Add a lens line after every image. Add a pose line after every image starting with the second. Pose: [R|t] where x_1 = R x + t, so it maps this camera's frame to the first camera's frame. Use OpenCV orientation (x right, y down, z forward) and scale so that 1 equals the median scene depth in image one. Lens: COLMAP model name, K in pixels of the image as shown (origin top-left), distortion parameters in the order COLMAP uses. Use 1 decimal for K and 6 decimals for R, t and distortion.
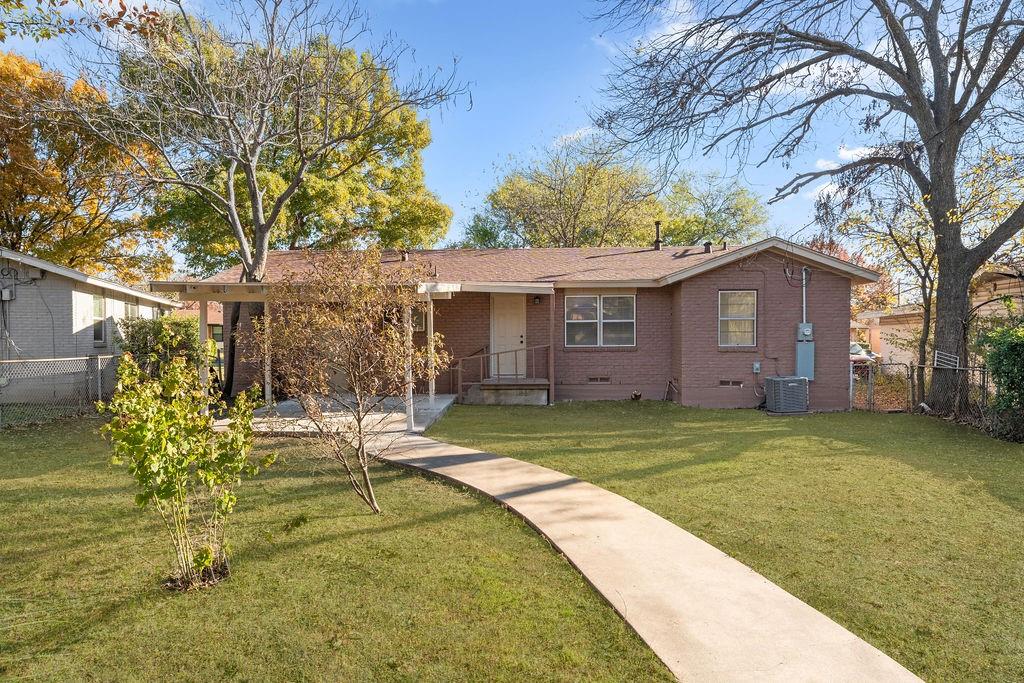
lens RADIAL K [[579.4, 0, 512.0], [0, 579.4, 341.5], [0, 0, 1]] dist [0.014074, -0.000265]
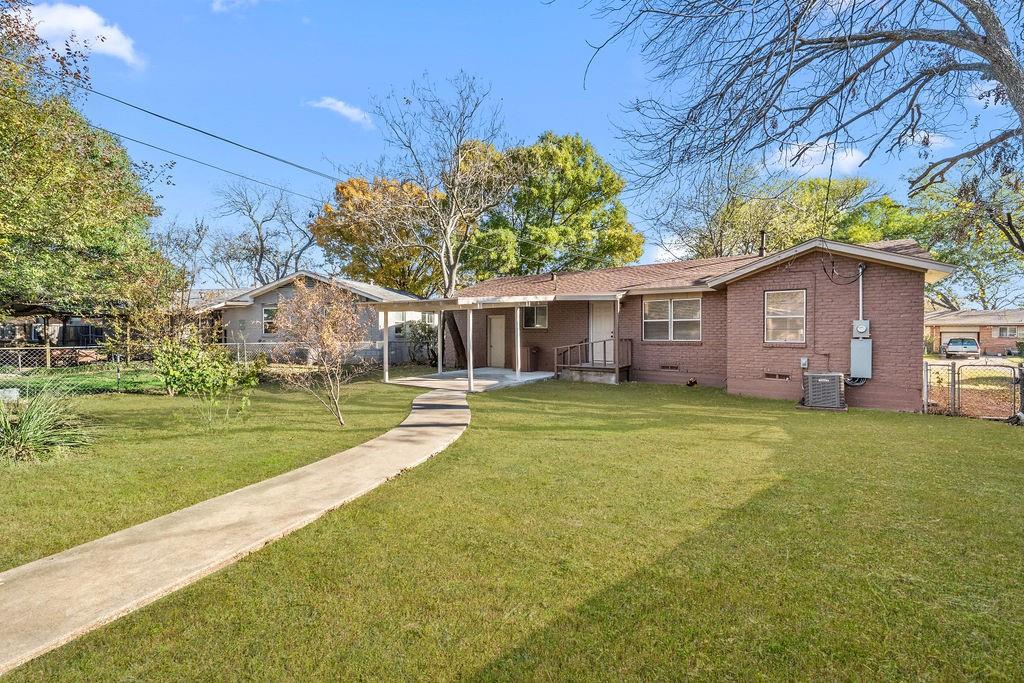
lens RADIAL K [[426.3, 0, 512.3], [0, 426.3, 334.1], [0, 0, 1]] dist [-0.000072, 0.000023]
pose [[0.835572, 0.007736, -0.549326, 0.368781], [-0.011729, 0.999924, -0.003759, 0.001644], [0.549255, 0.009584, 0.835600, 0.058959]]
